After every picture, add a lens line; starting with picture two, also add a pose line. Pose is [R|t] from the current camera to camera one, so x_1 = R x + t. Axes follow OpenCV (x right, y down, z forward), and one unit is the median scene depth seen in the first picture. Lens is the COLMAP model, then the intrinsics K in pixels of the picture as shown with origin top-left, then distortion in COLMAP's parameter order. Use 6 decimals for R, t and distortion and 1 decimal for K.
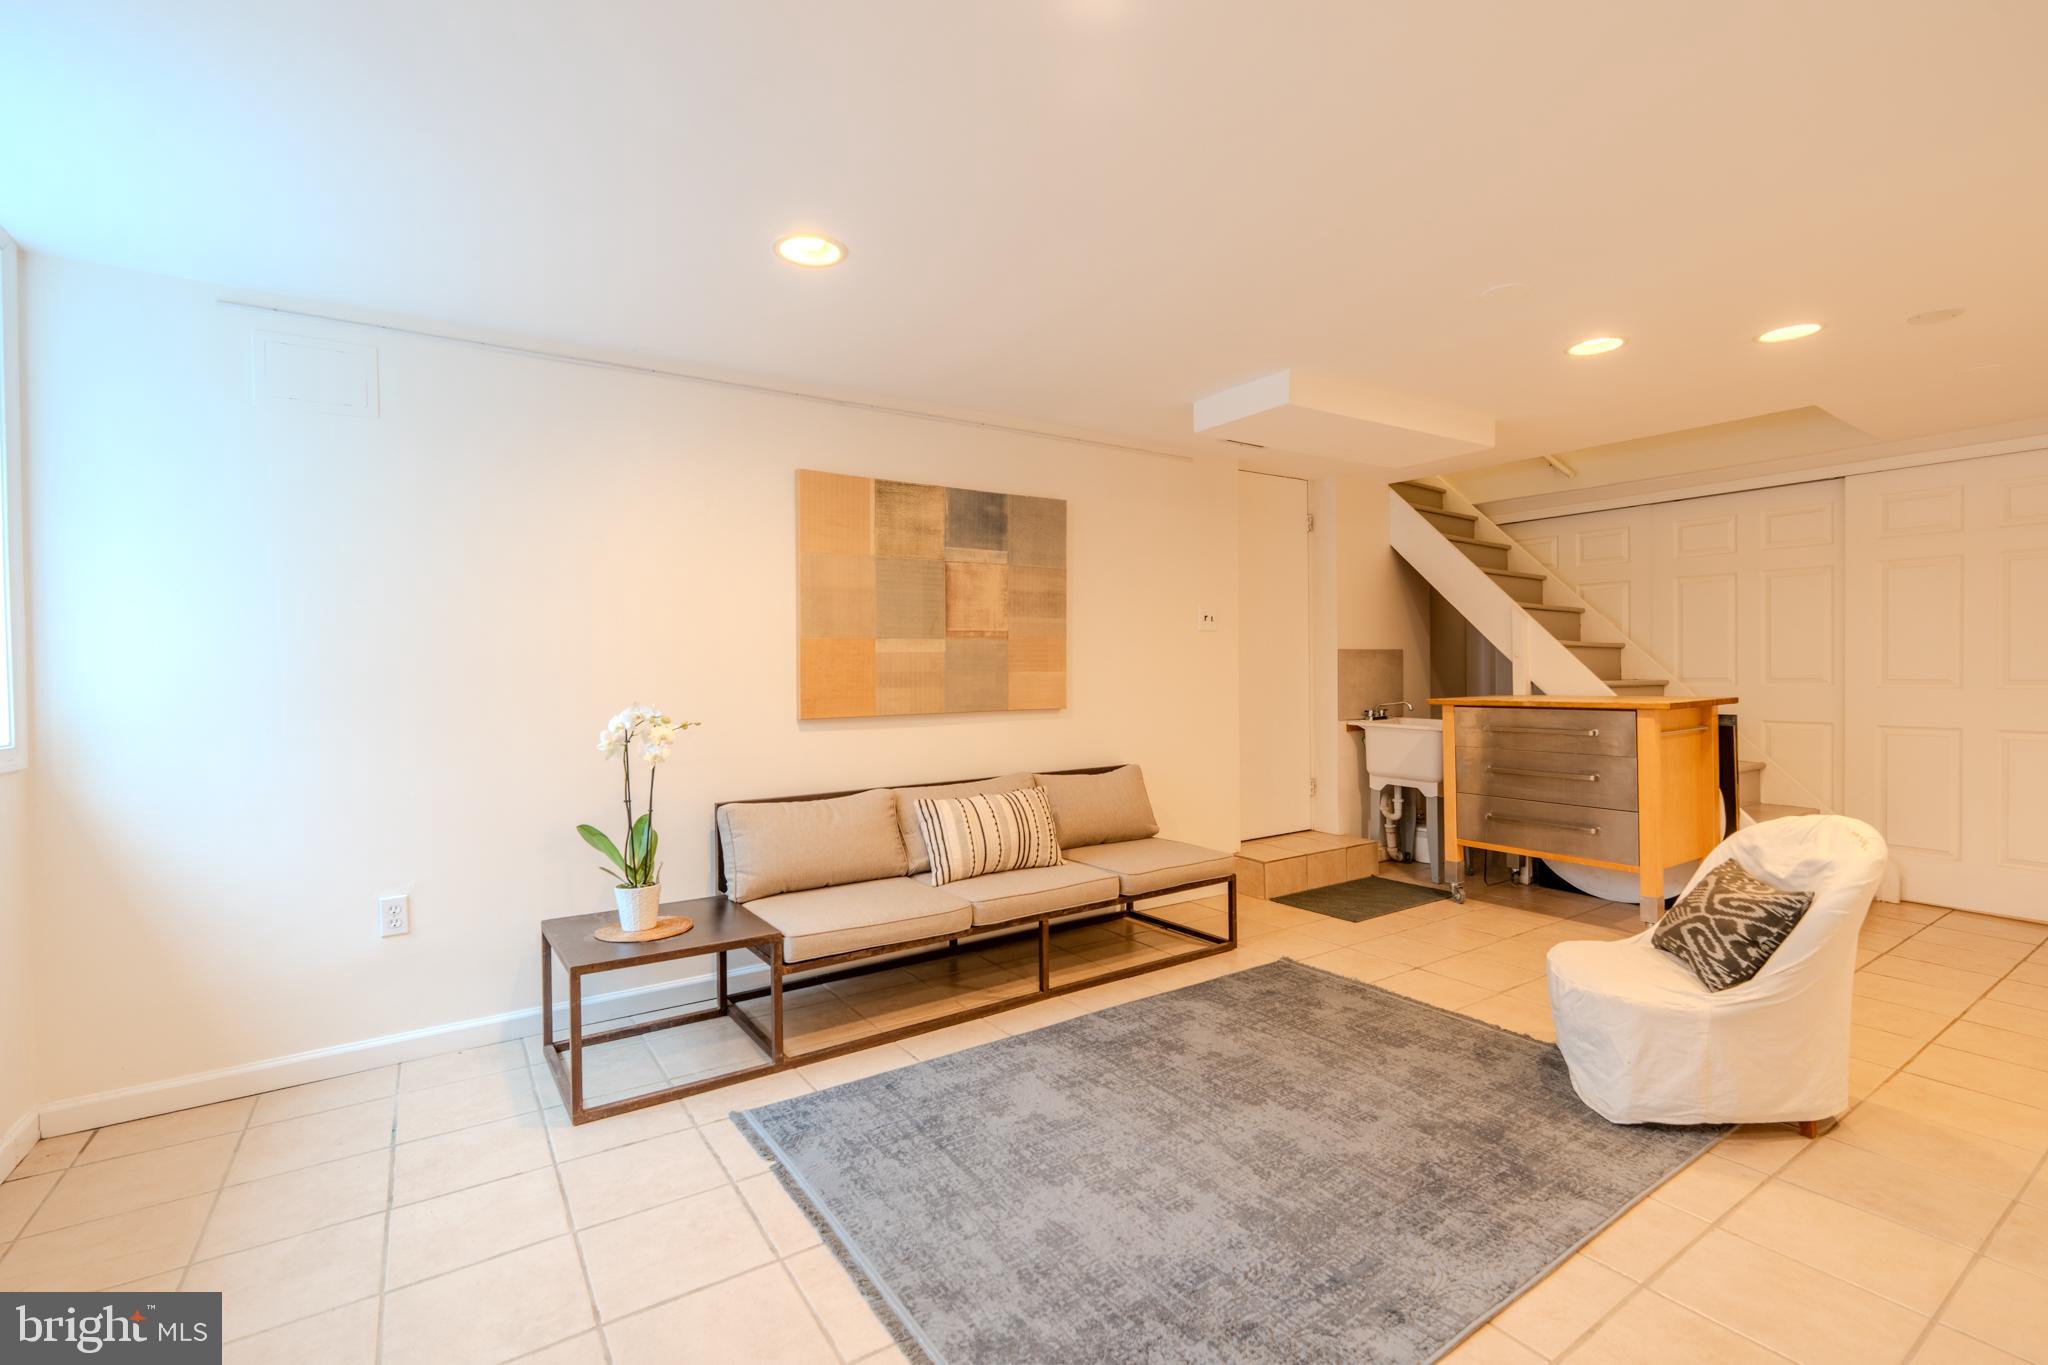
lens RADIAL K [[906.8, 0, 1019.4], [0, 906.8, 682.1], [0, 0, 1]] dist [-0.006505, 0.000622]
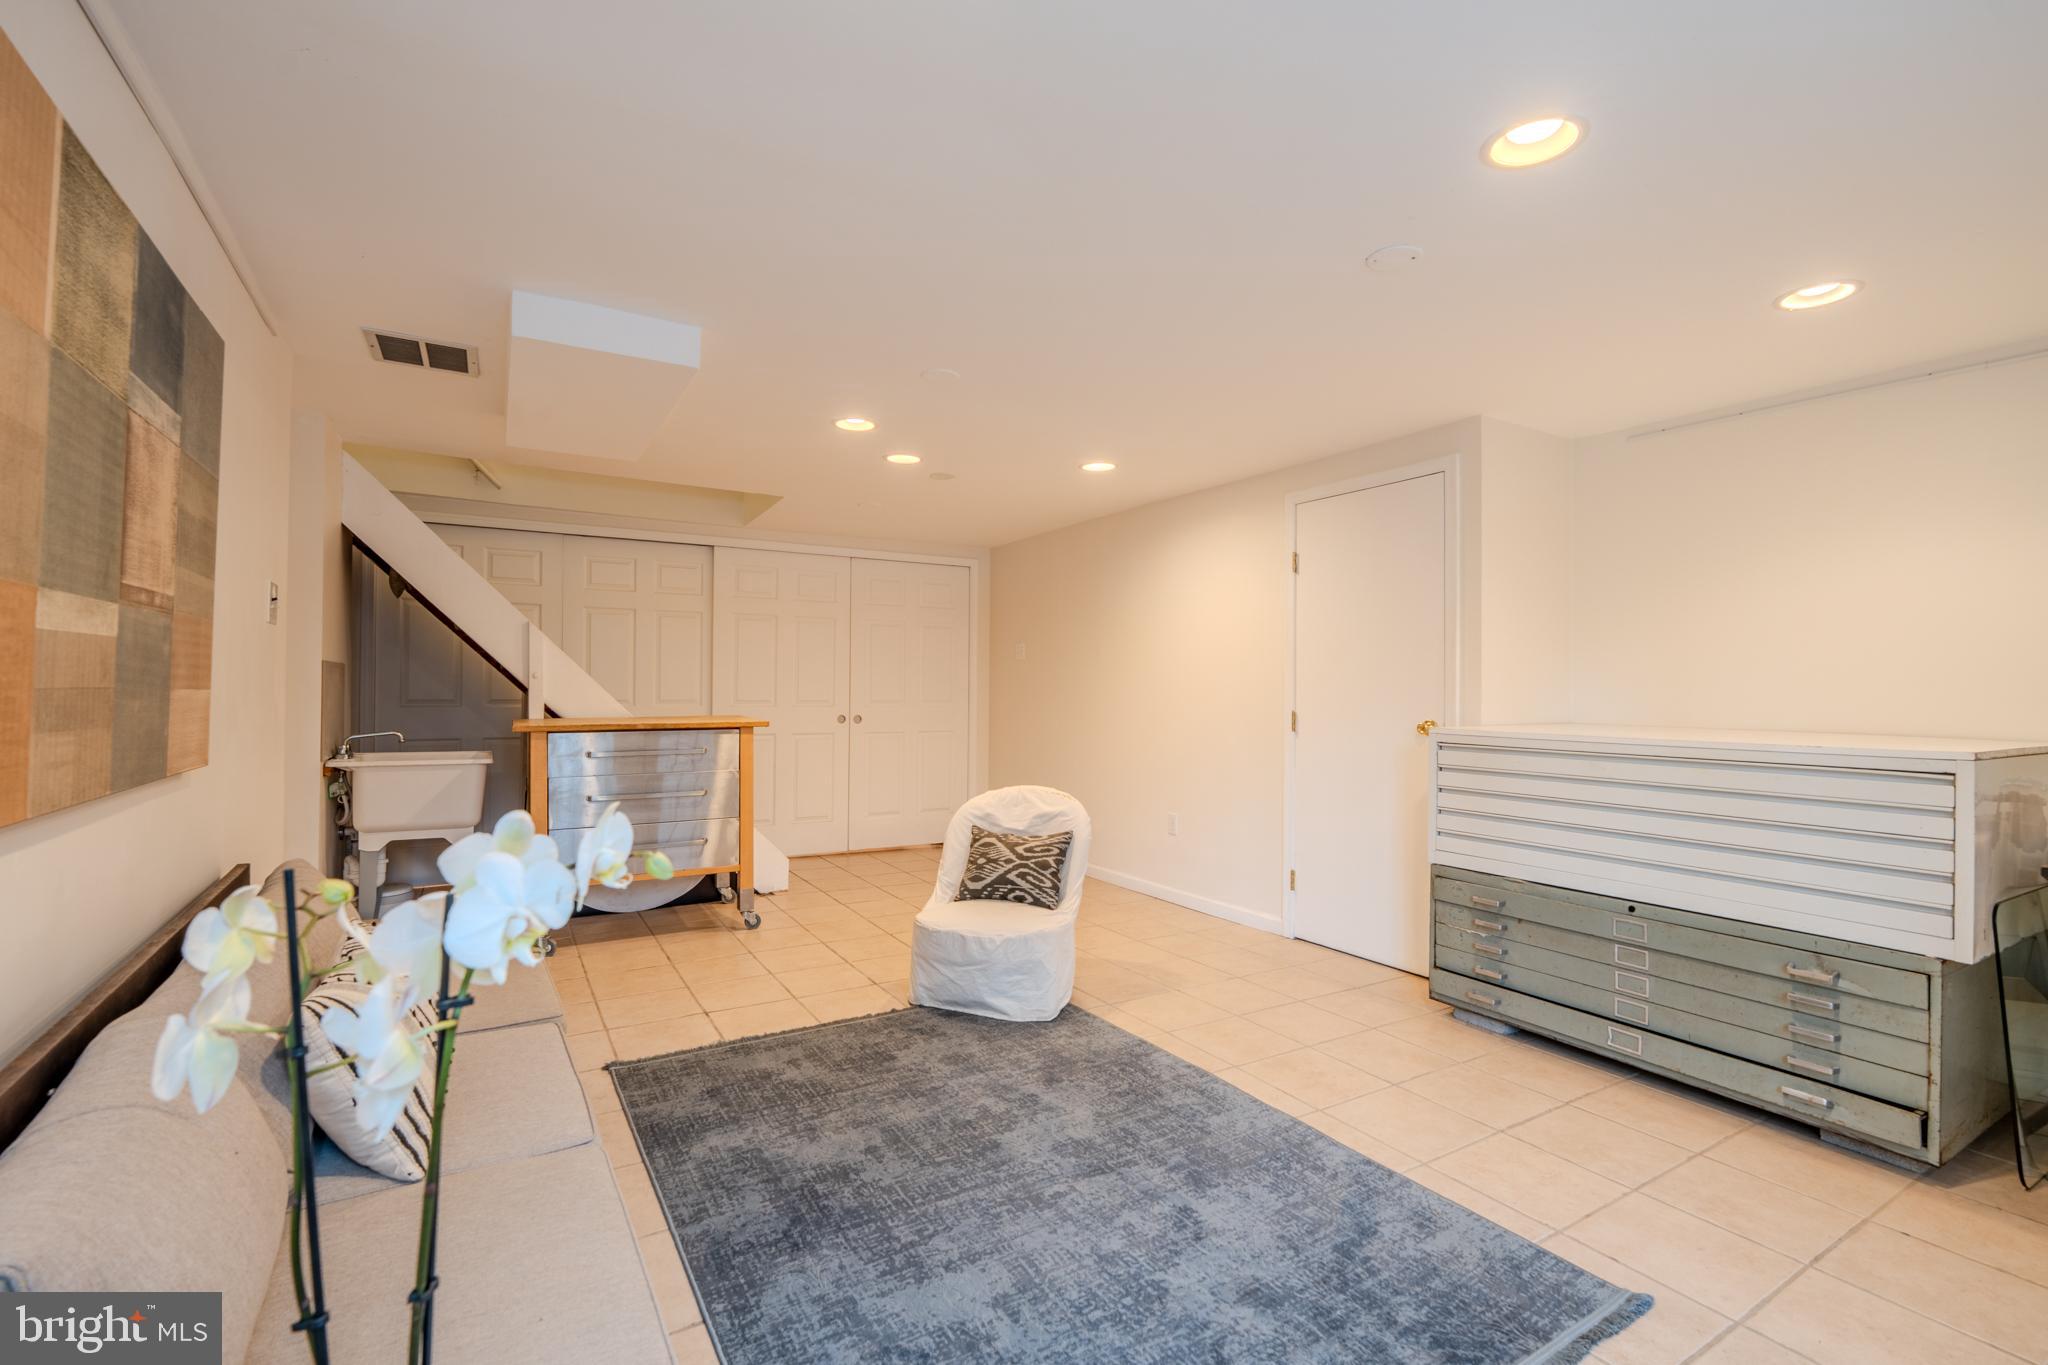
lens RADIAL K [[906.8, 0, 1019.4], [0, 906.8, 682.1], [0, 0, 1]] dist [-0.006505, 0.000622]
pose [[0.040883, 0.017835, 0.999005, -0.597173], [0.006585, 0.999814, -0.018119, -0.006077], [-0.999142, 0.007319, 0.040758, 0.790054]]
